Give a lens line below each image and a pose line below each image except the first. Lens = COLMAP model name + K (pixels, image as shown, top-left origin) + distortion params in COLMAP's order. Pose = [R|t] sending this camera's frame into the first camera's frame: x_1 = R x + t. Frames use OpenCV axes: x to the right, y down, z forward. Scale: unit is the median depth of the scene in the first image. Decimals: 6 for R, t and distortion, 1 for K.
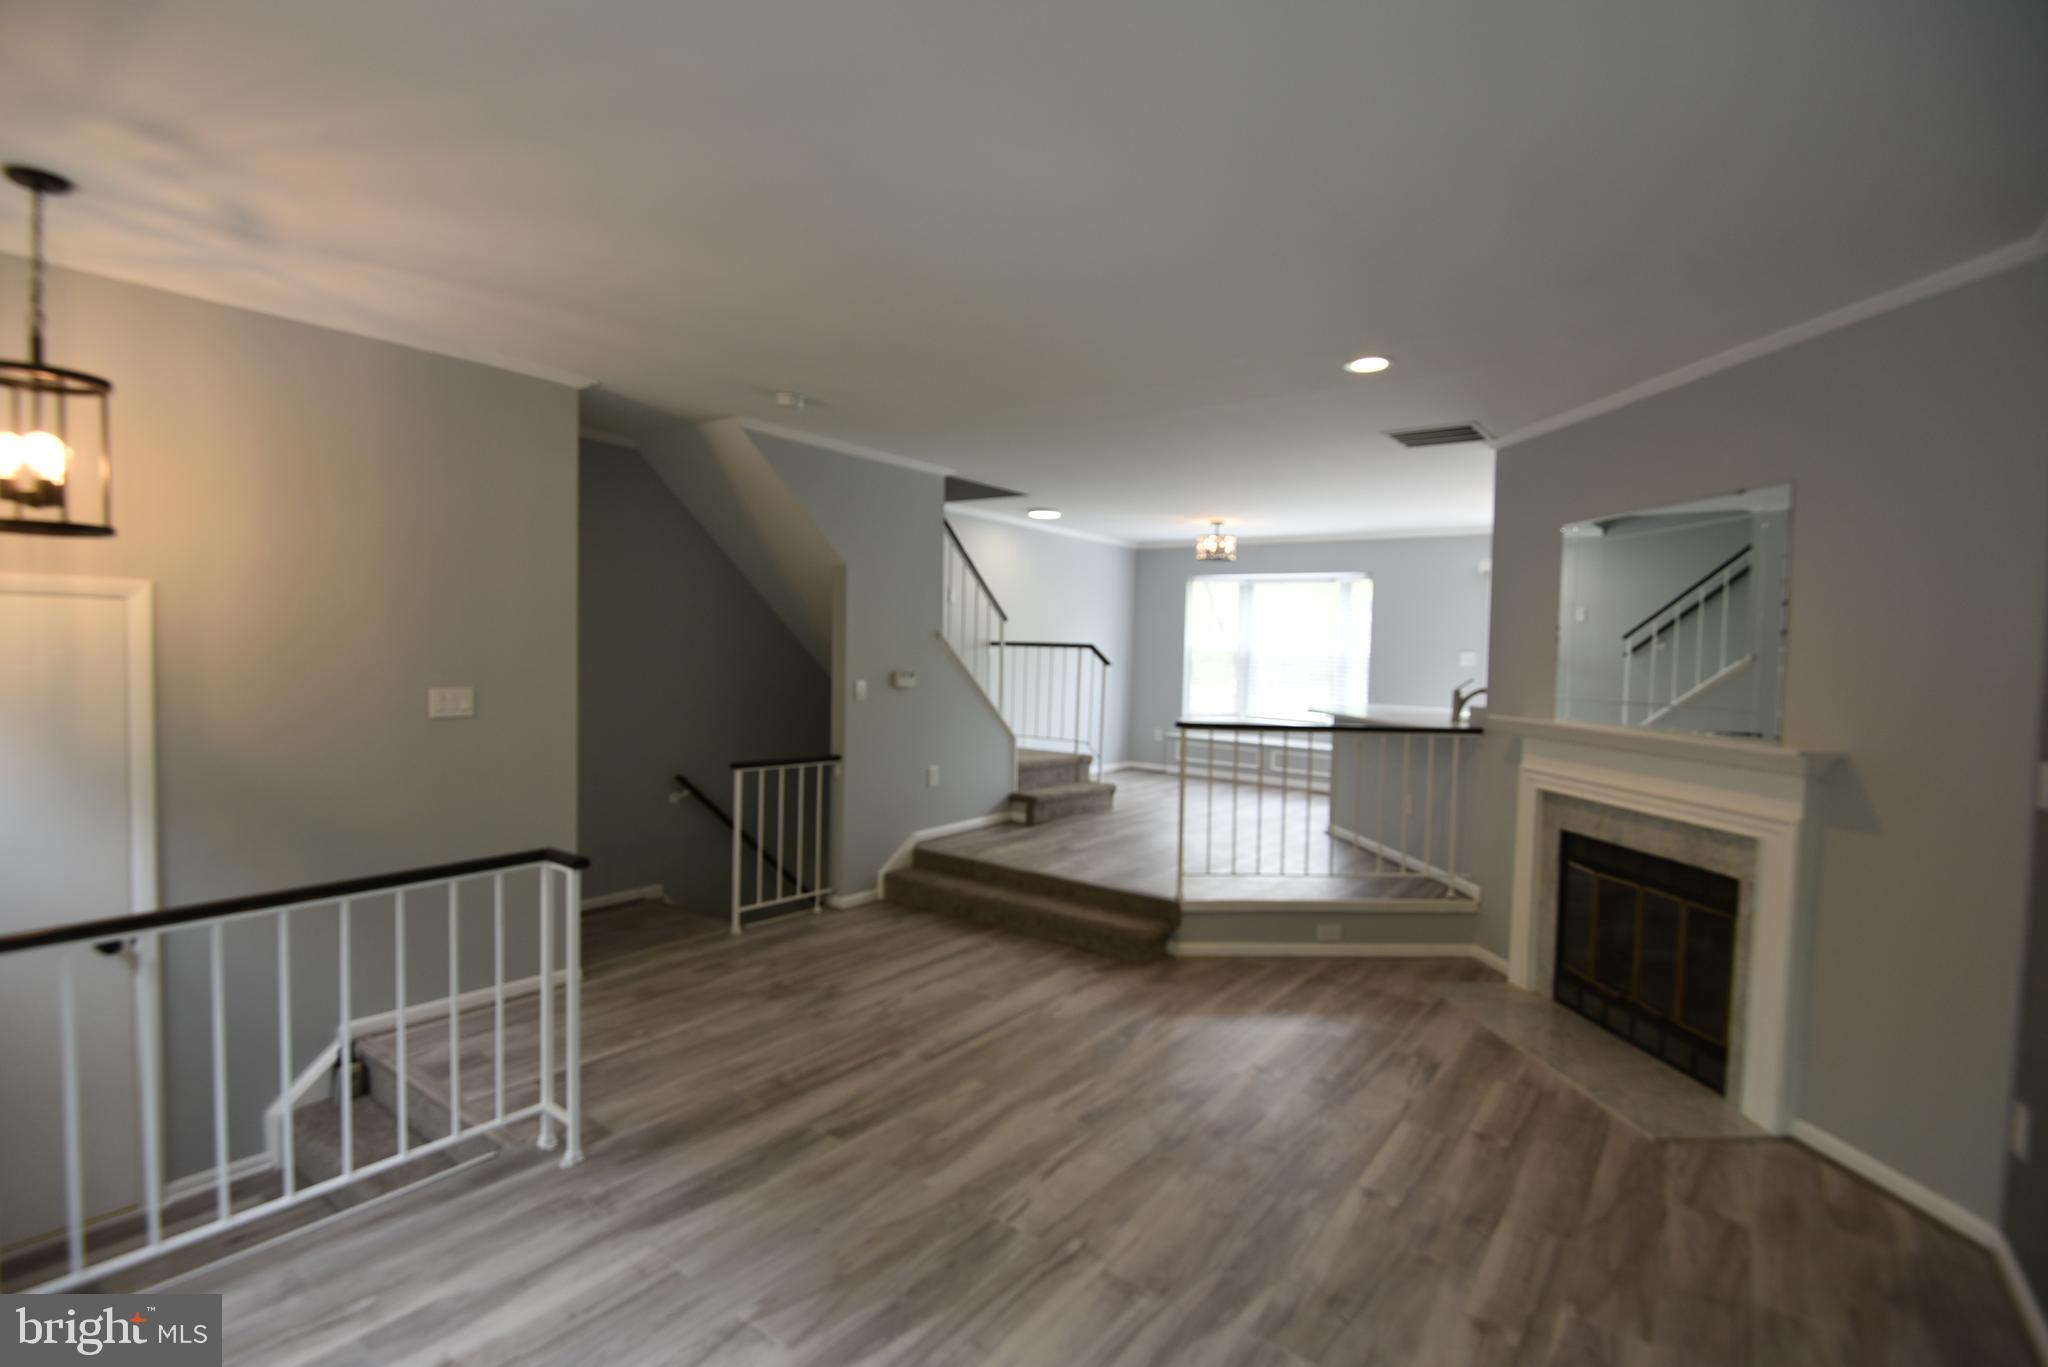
lens RADIAL K [[945.6, 0, 1017.4], [0, 945.6, 685.6], [0, 0, 1]] dist [-0.008912, -0.007938]
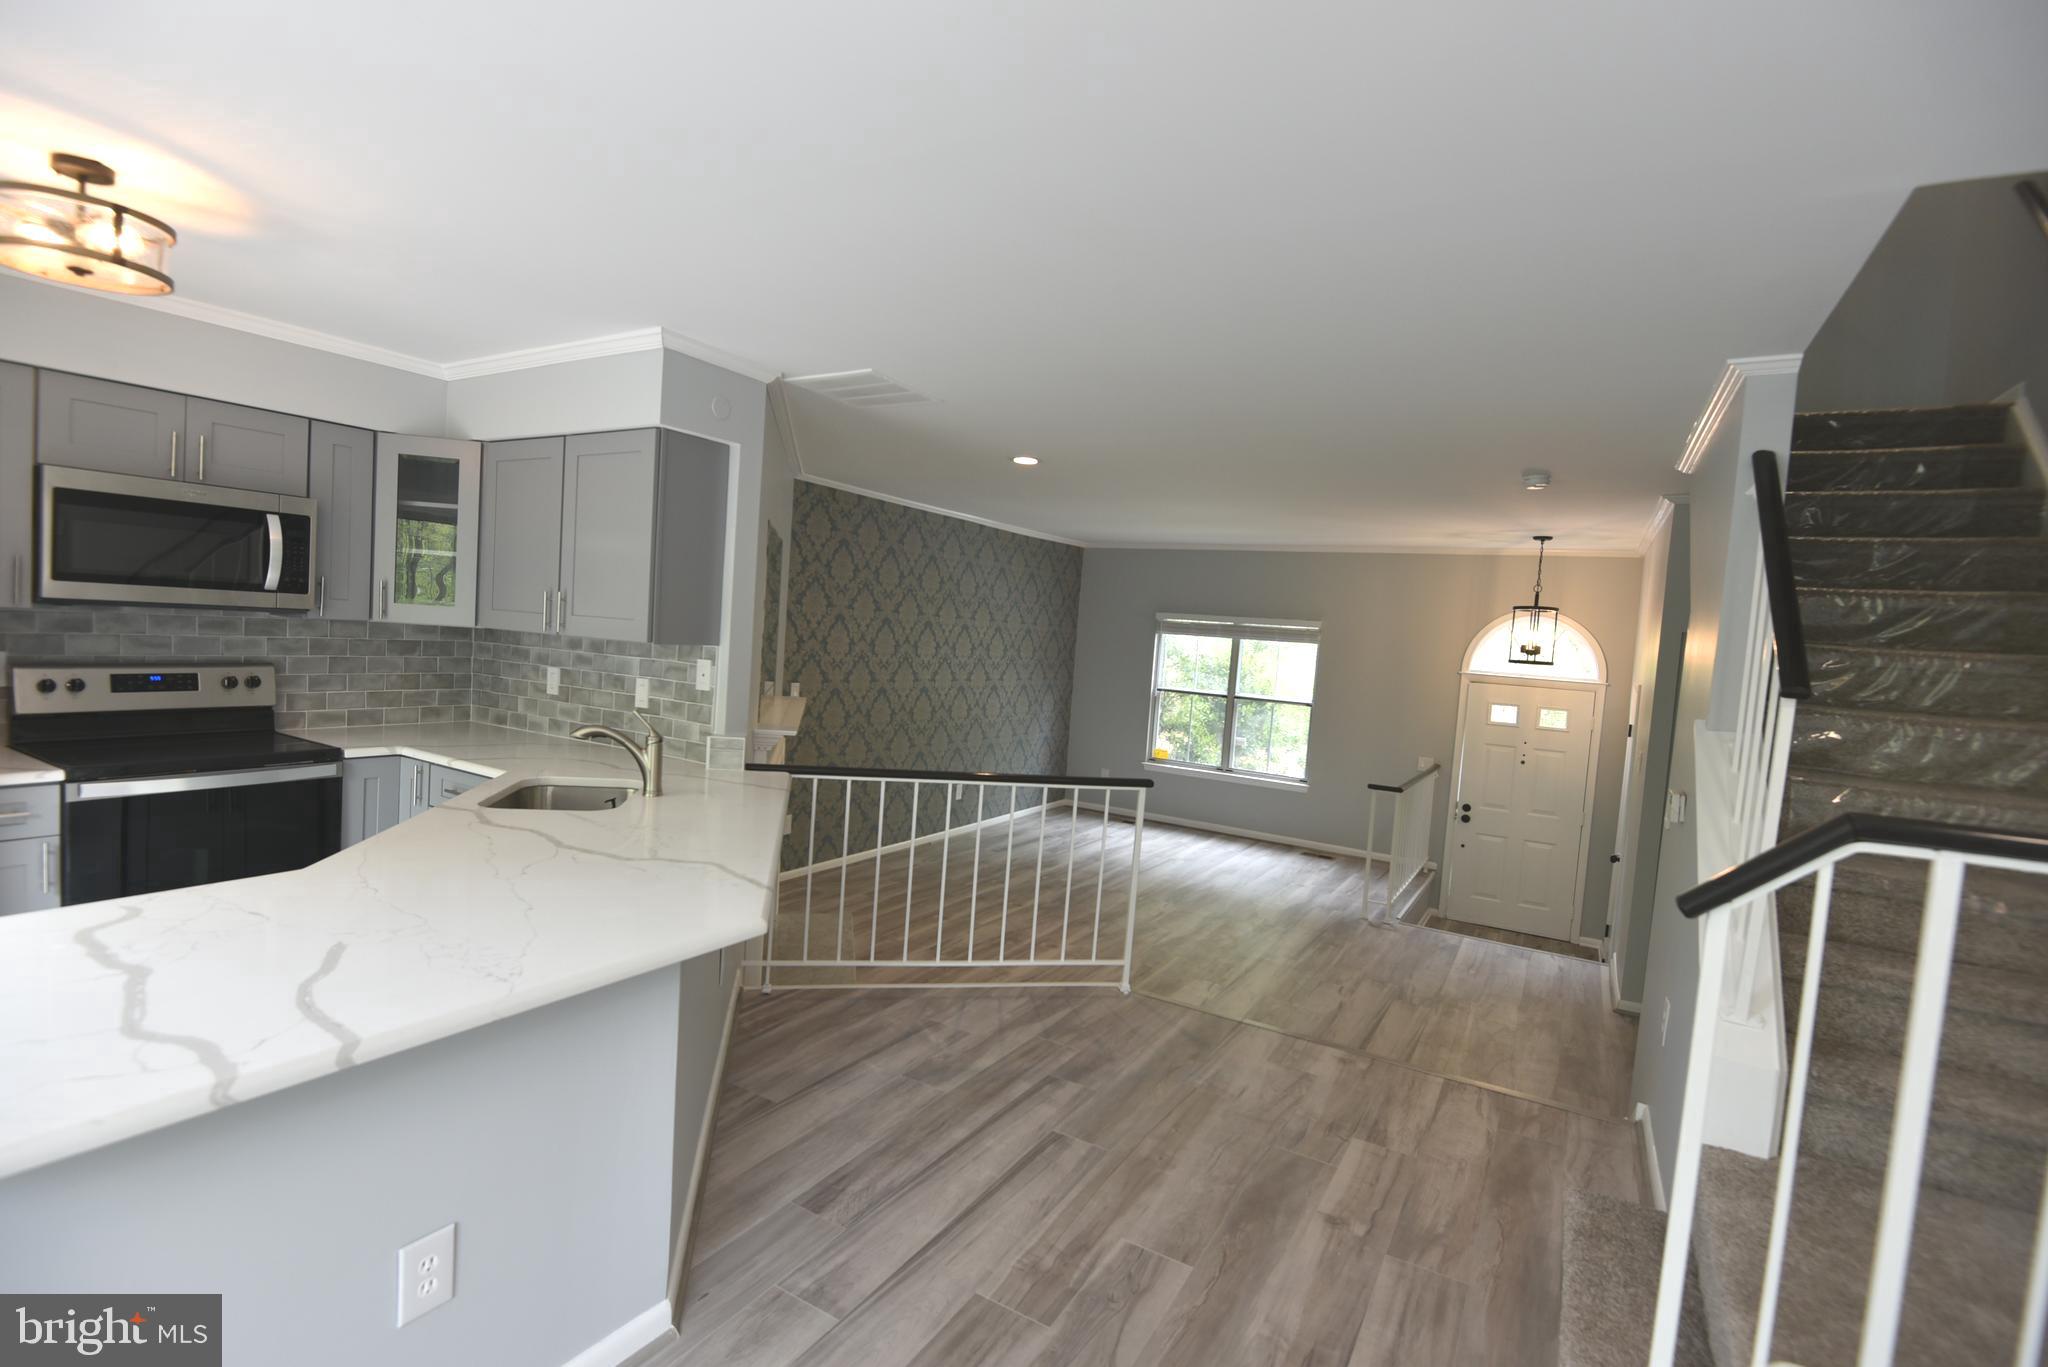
lens RADIAL K [[945.6, 0, 1017.4], [0, 945.6, 685.6], [0, 0, 1]] dist [-0.008912, -0.007938]
pose [[-0.989734, -0.089149, -0.111707, 0.450880], [-0.099729, 0.990659, 0.093003, -0.124853], [0.102373, 0.103189, -0.989380, 2.110569]]
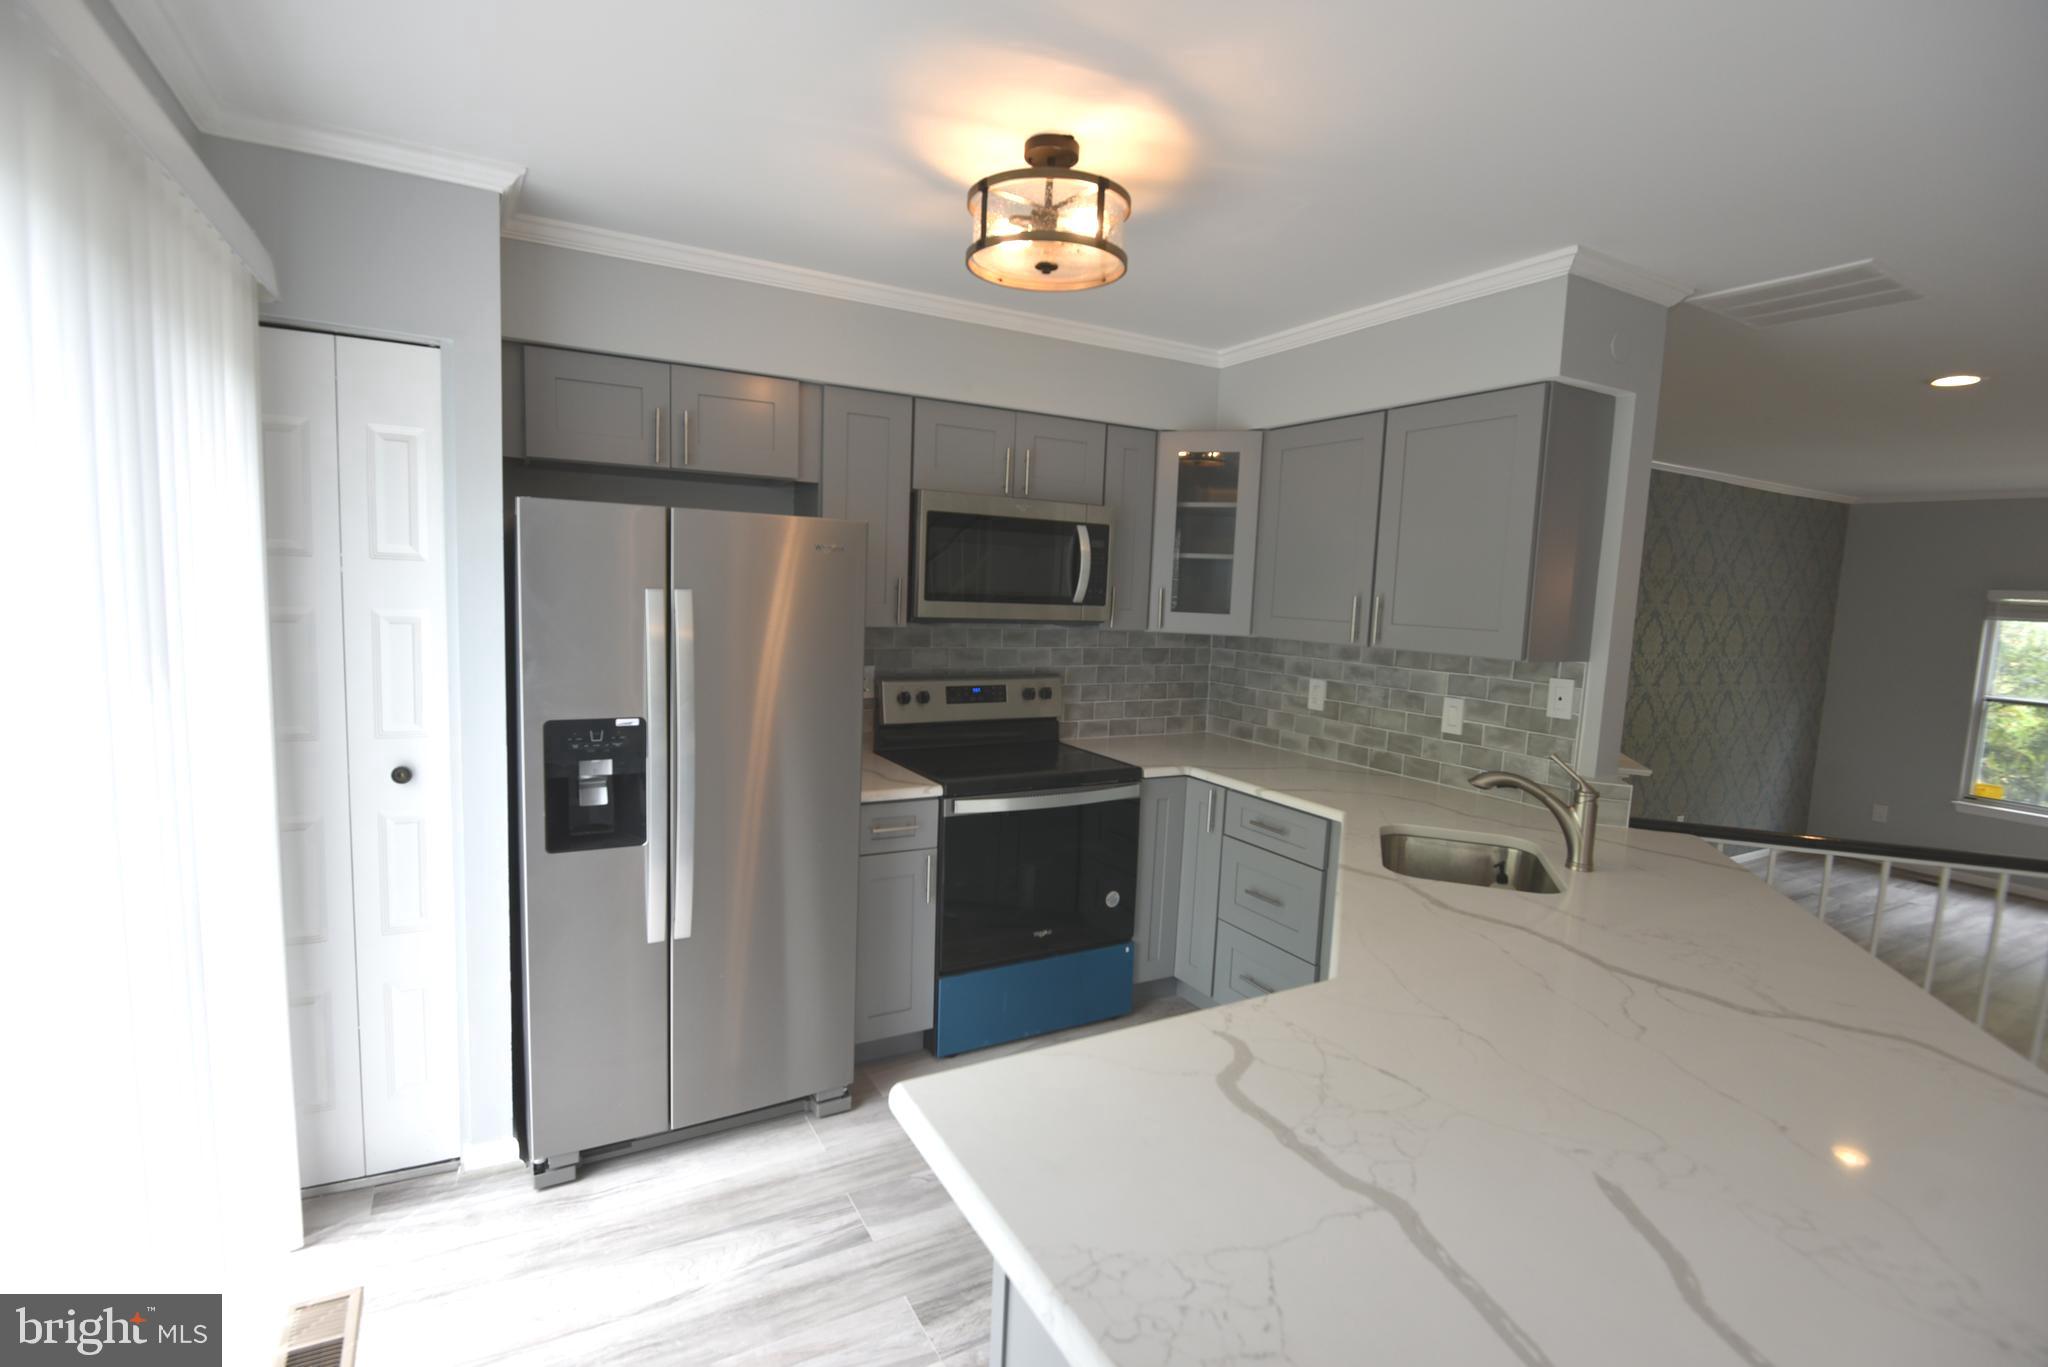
lens RADIAL K [[945.6, 0, 1017.4], [0, 945.6, 685.6], [0, 0, 1]] dist [-0.008912, -0.007938]
pose [[-0.911015, -0.108464, 0.397854, 0.731222], [-0.050826, 0.986967, 0.152686, -0.117326], [-0.409229, 0.118878, -0.904654, 1.987025]]
